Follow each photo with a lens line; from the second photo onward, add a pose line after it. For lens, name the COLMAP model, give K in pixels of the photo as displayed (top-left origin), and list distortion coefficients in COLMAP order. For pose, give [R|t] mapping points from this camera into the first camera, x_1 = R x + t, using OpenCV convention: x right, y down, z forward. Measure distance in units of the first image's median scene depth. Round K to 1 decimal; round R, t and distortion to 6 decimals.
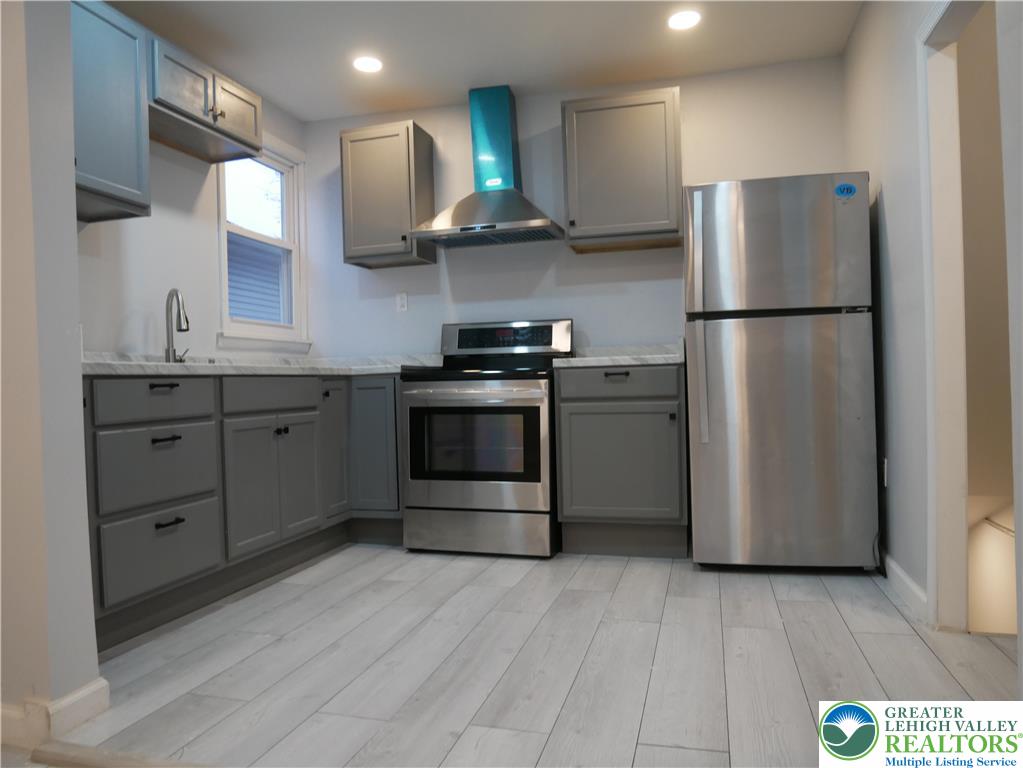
lens RADIAL K [[727.6, 0, 507.7], [0, 727.6, 386.2], [0, 0, 1]] dist [-0.051745, 0.022911]
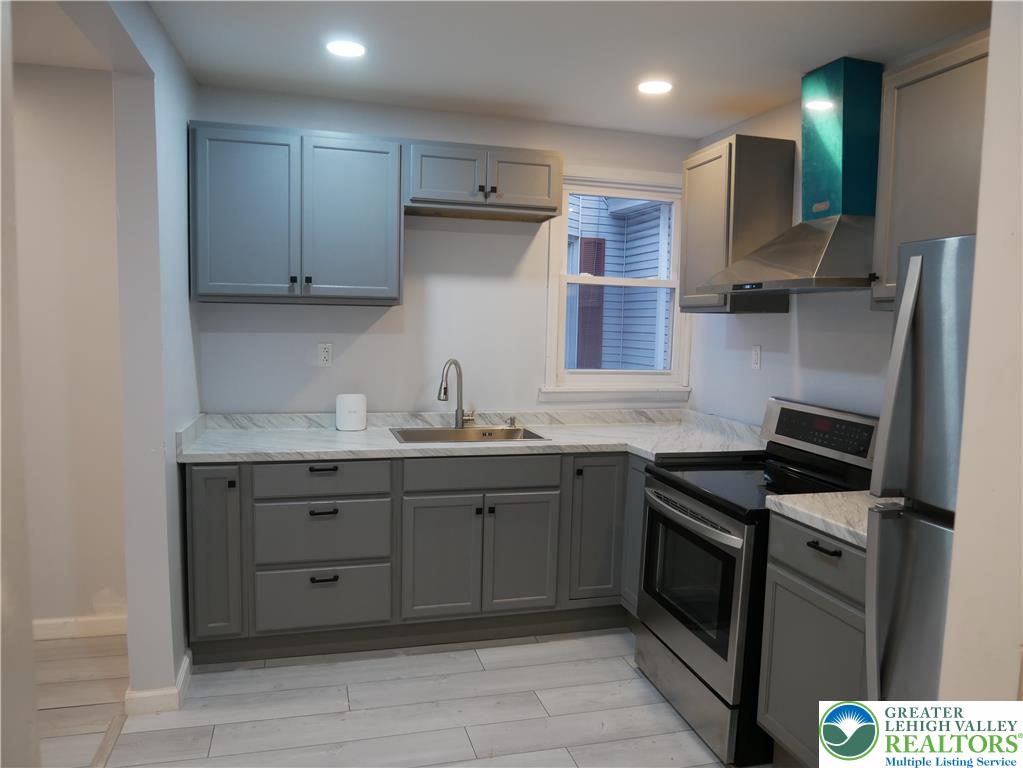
lens RADIAL K [[727.6, 0, 509.6], [0, 727.6, 387.3], [0, 0, 1]] dist [-0.051745, 0.022911]
pose [[0.521161, 0.116110, -0.845523, 0.552076], [-0.044559, 0.993053, 0.108905, -0.223845], [0.852294, -0.019081, 0.522715, 0.497477]]
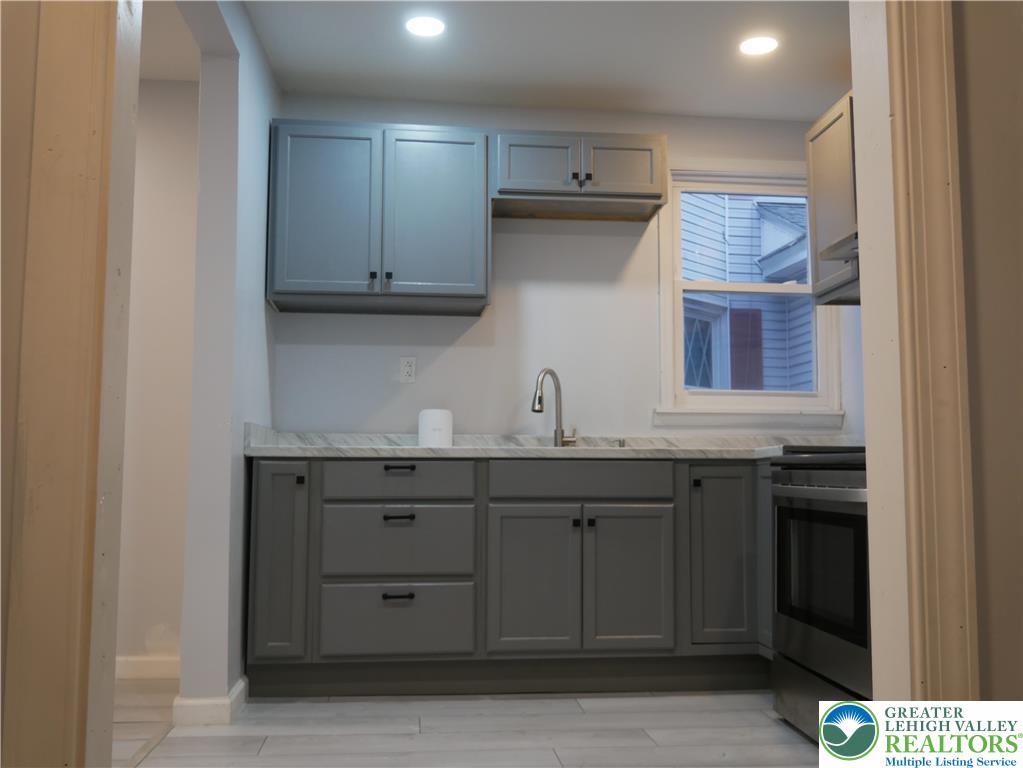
lens RADIAL K [[929.4, 0, 511.9], [0, 929.4, 381.5], [0, 0, 1]] dist [-0.015728, 0.000000]
pose [[0.376039, -0.061276, -0.924576, 0.701871], [-0.020475, 0.997018, -0.074405, -0.023082], [0.926378, 0.046910, 0.373663, 0.493425]]
